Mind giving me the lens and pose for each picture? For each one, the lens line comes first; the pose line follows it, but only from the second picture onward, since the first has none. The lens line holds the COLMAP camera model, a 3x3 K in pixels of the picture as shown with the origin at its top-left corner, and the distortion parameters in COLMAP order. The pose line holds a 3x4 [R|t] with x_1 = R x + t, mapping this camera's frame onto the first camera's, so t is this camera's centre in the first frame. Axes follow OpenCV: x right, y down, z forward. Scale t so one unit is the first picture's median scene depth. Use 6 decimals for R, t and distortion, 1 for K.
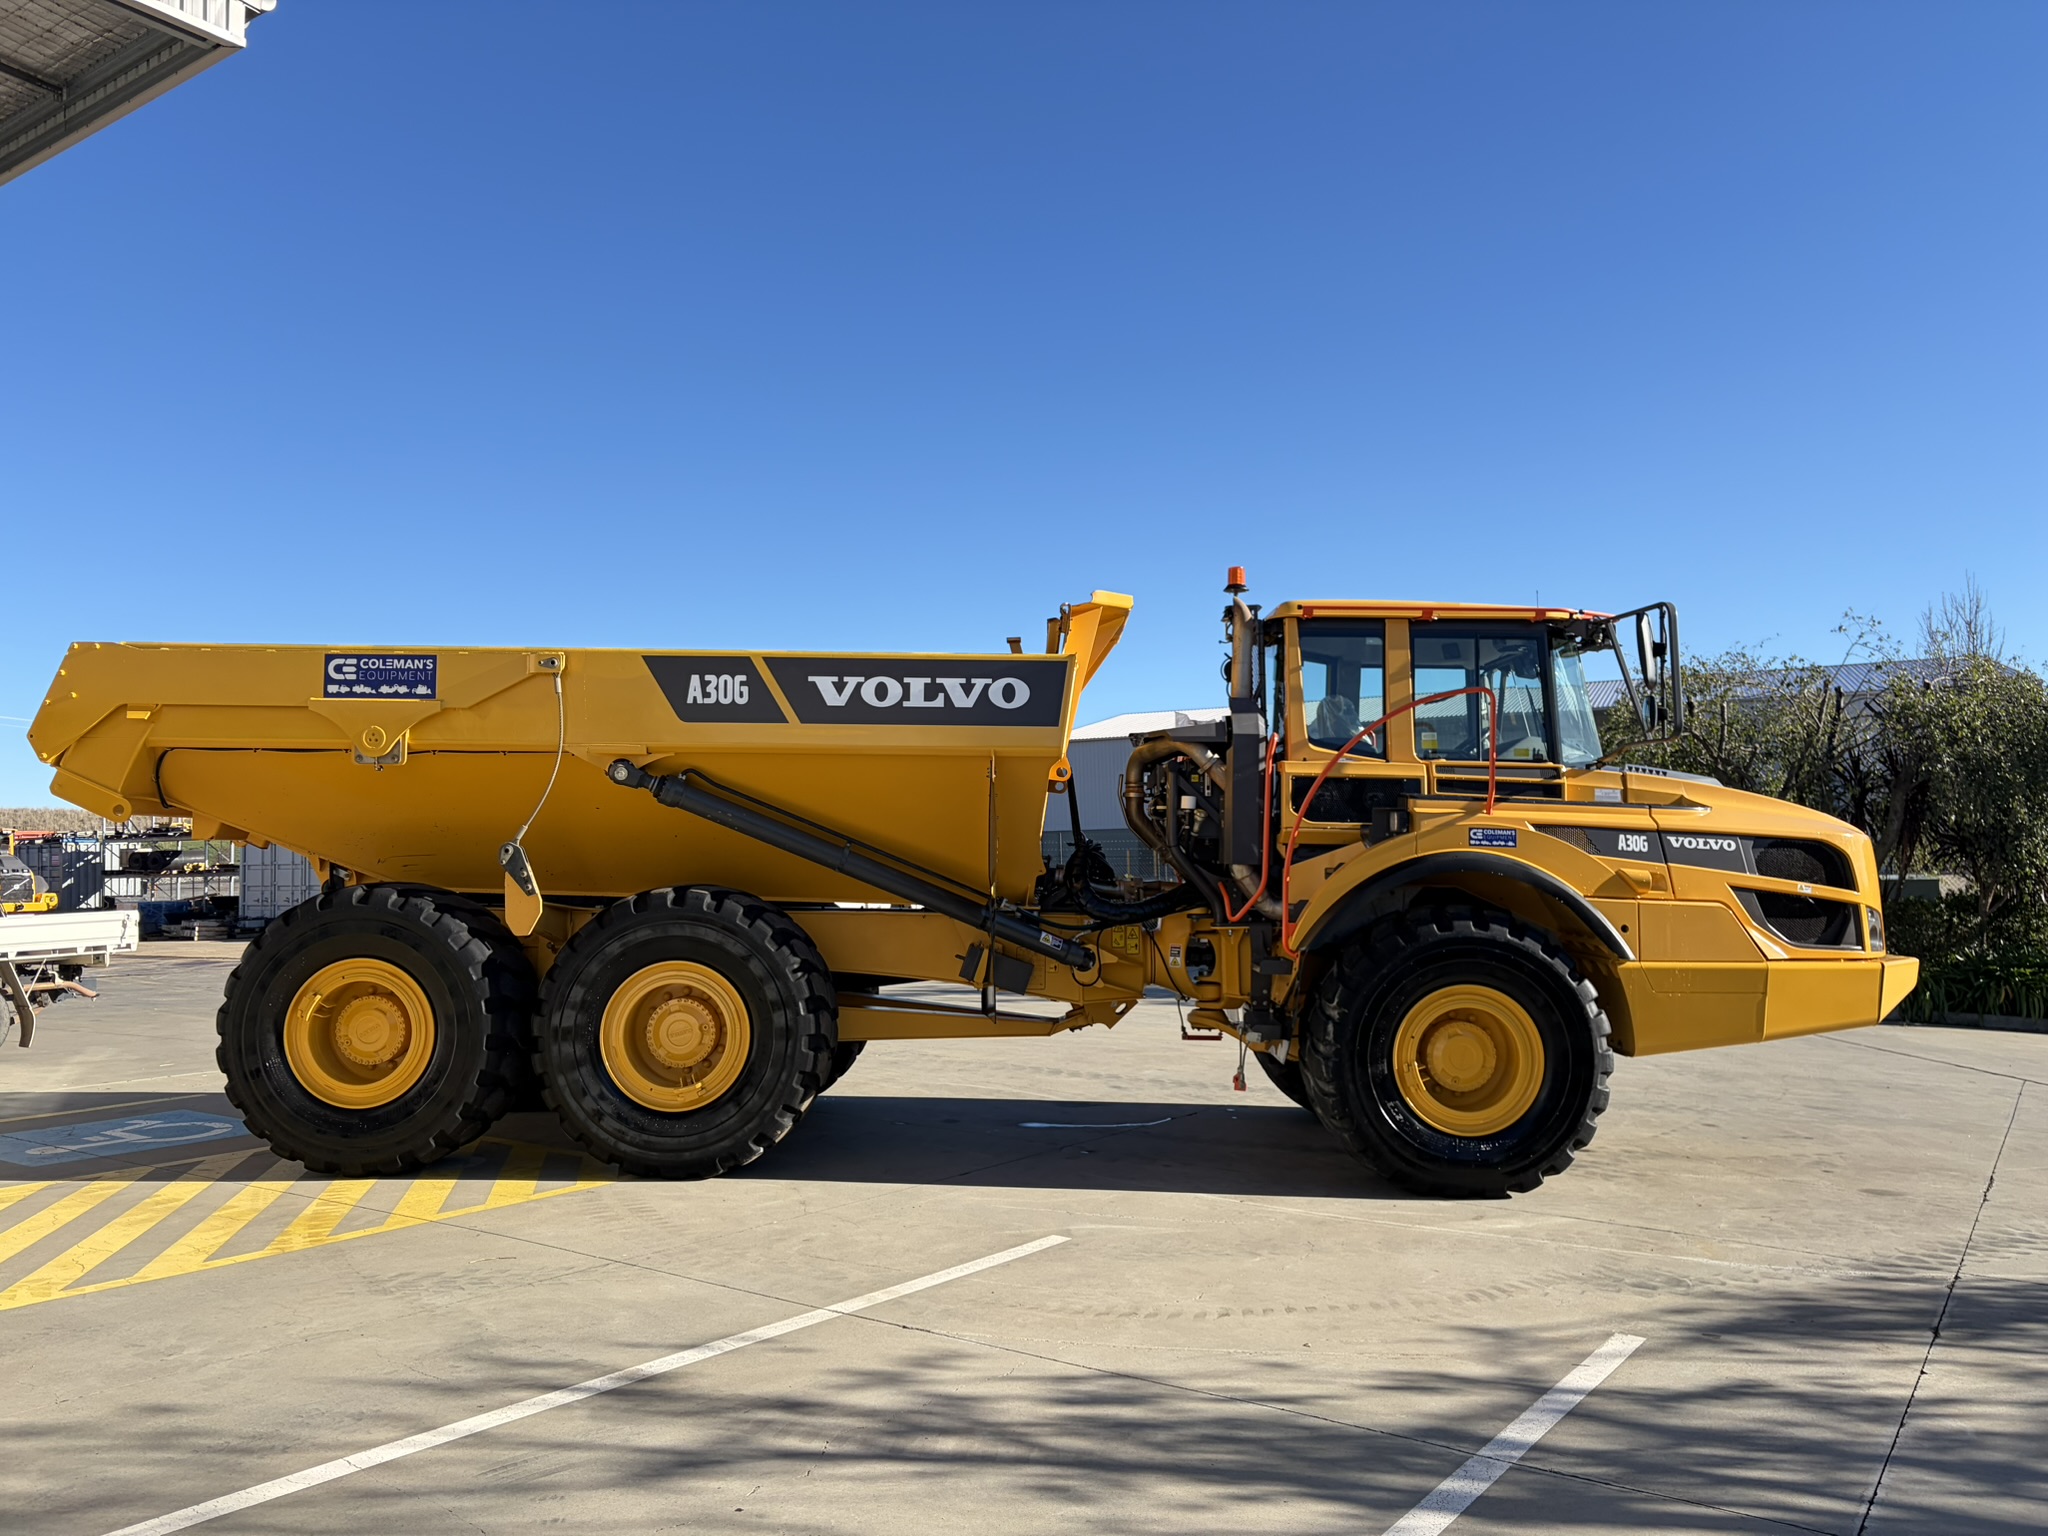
lens RADIAL K [[1549.8, 0, 1019.4], [0, 1549.8, 781.3], [0, 0, 1]] dist [0.077368, -0.097371]
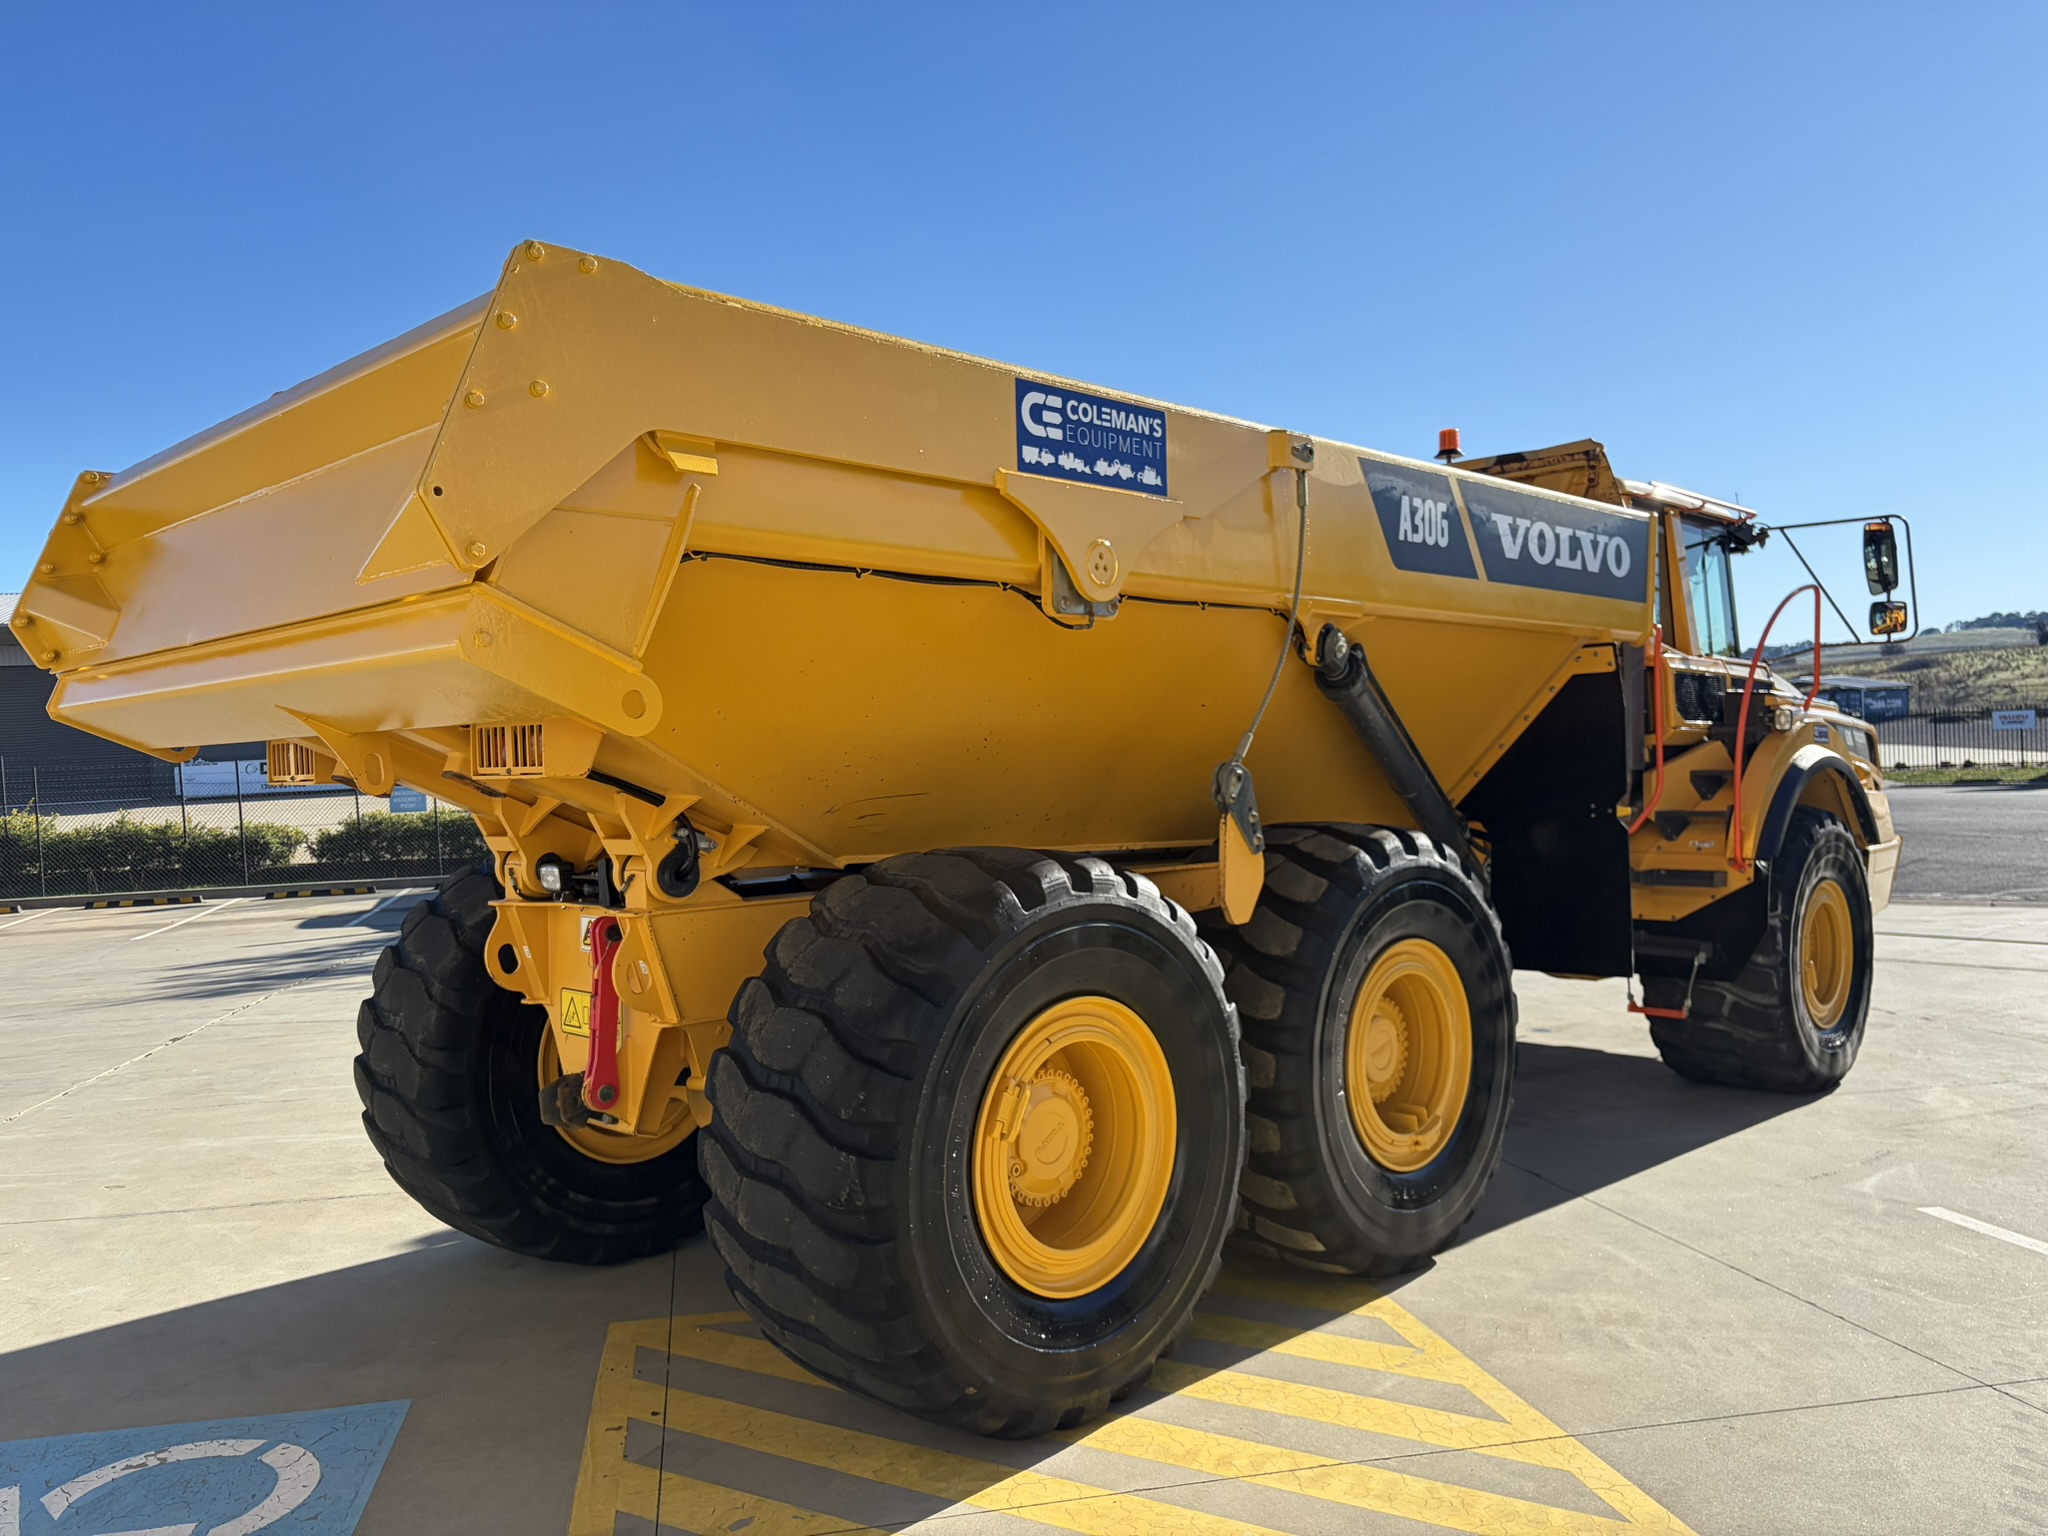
lens RADIAL K [[1541.2, 0, 1024.7], [0, 1541.2, 806.6], [0, 0, 1]] dist [0.082662, -0.098478]
pose [[0.691613, -0.046414, 0.720776, -0.786868], [-0.005876, 0.997539, 0.069874, 0.015618], [-0.722245, -0.052561, 0.689638, 0.667645]]
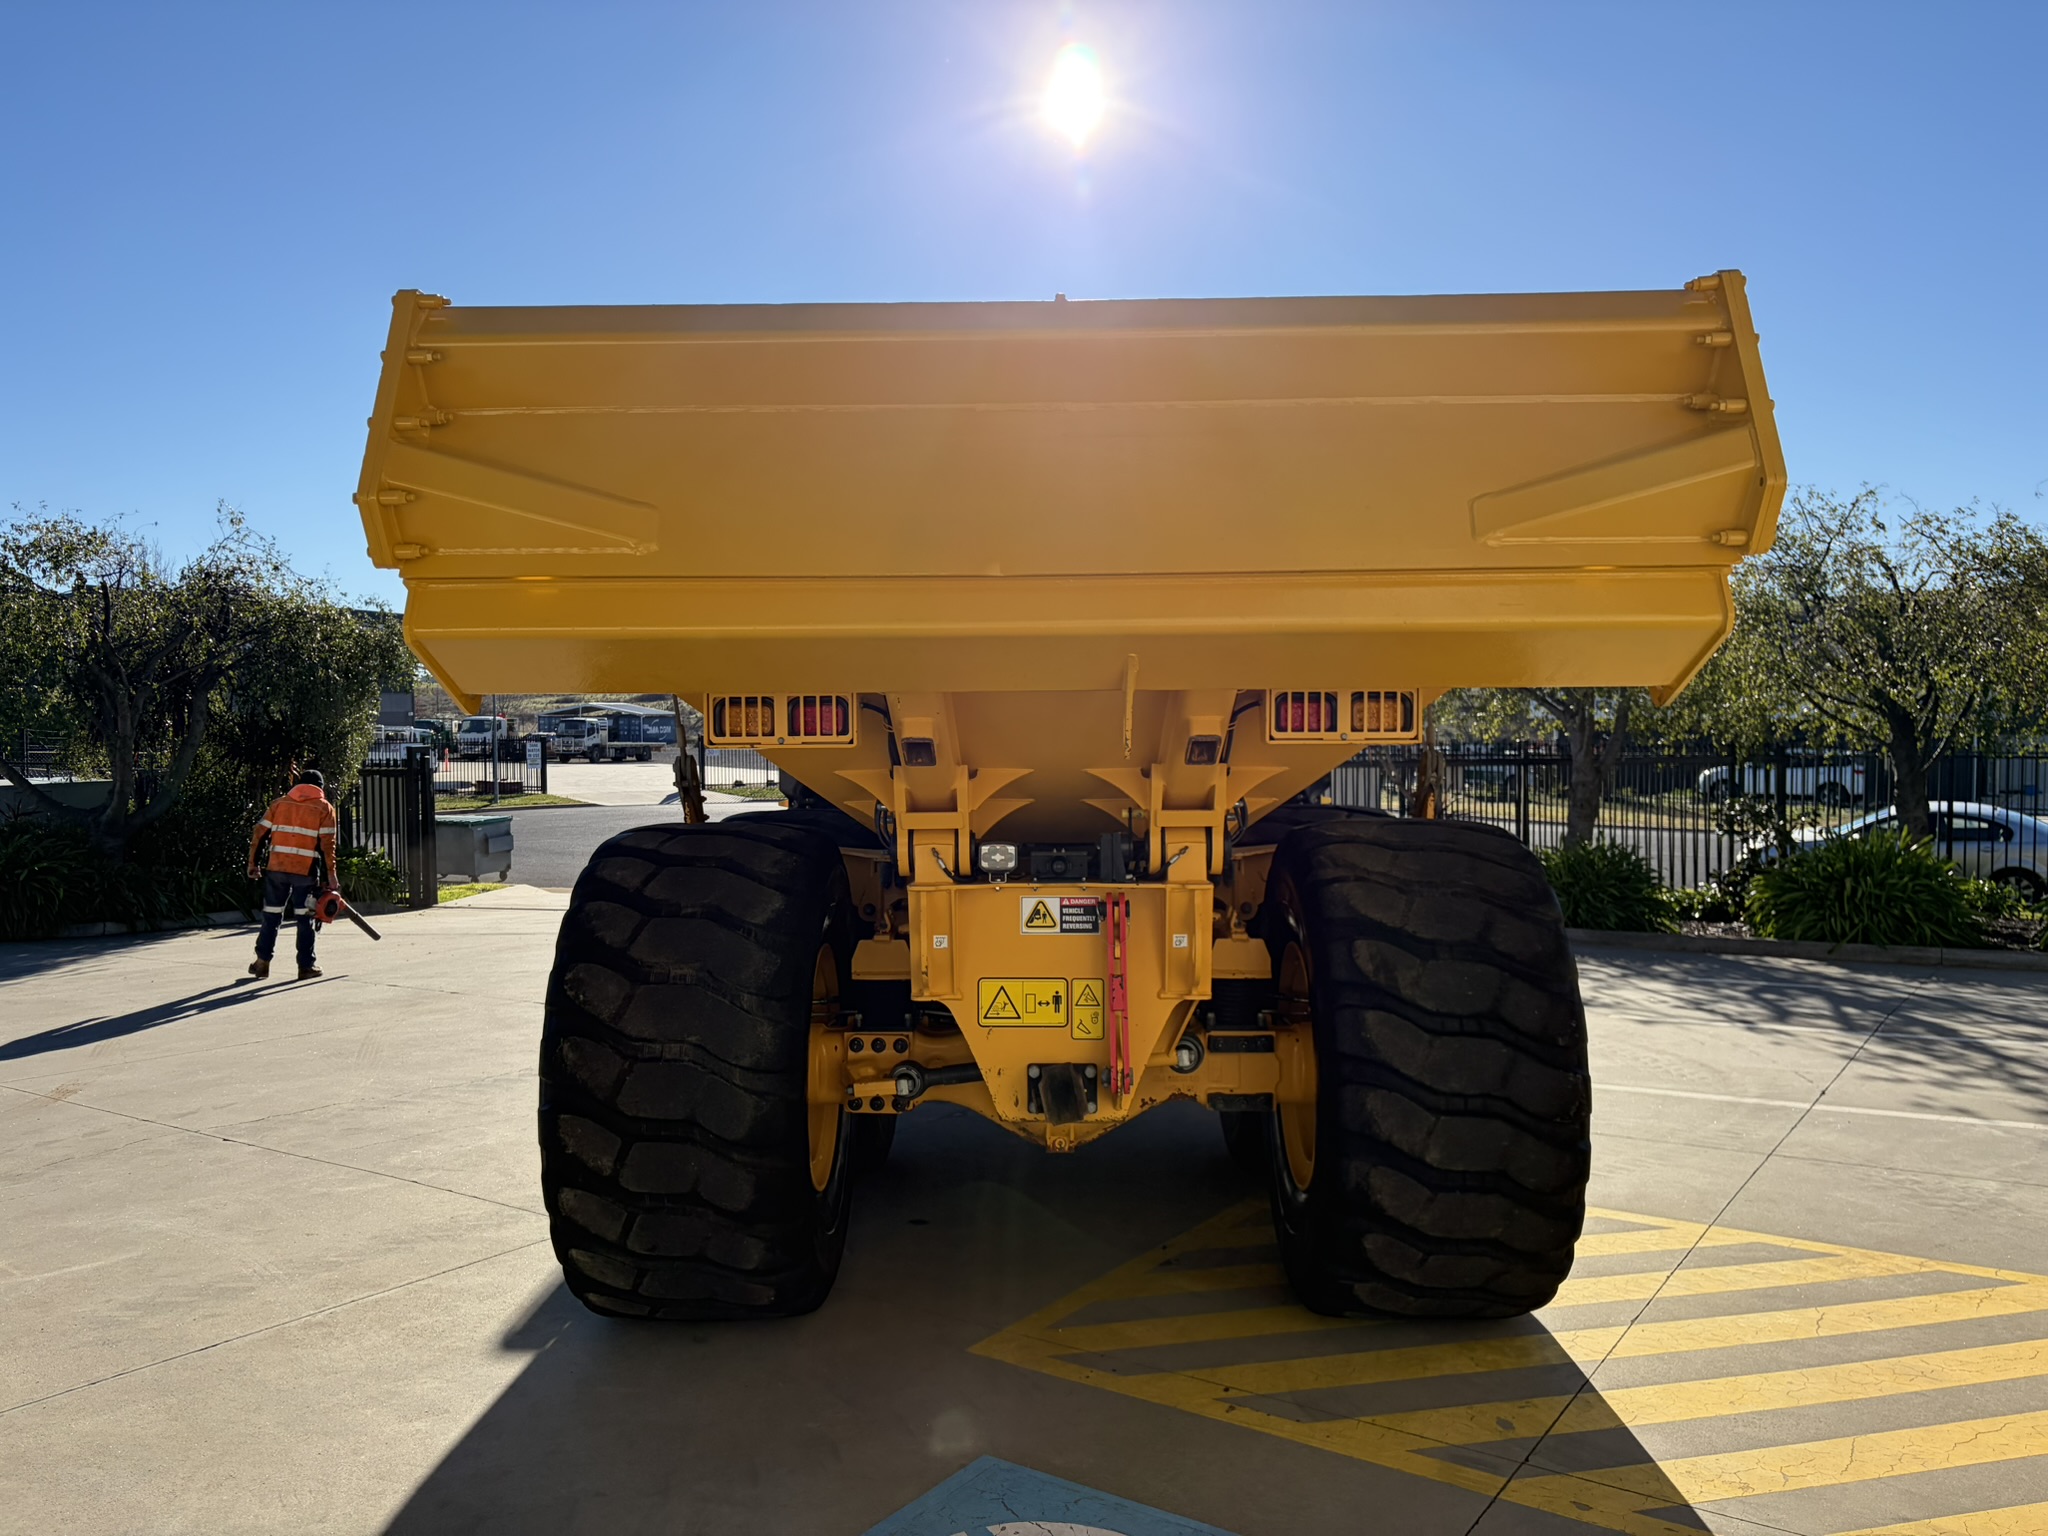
lens RADIAL K [[1549.8, 0, 1019.4], [0, 1549.8, 781.3], [0, 0, 1]] dist [0.077368, -0.097371]
pose [[0.002499, -0.021772, 0.999760, -1.019263], [-0.045732, 0.998714, 0.021864, 0.045740], [-0.998951, -0.045775, 0.001500, 1.181494]]
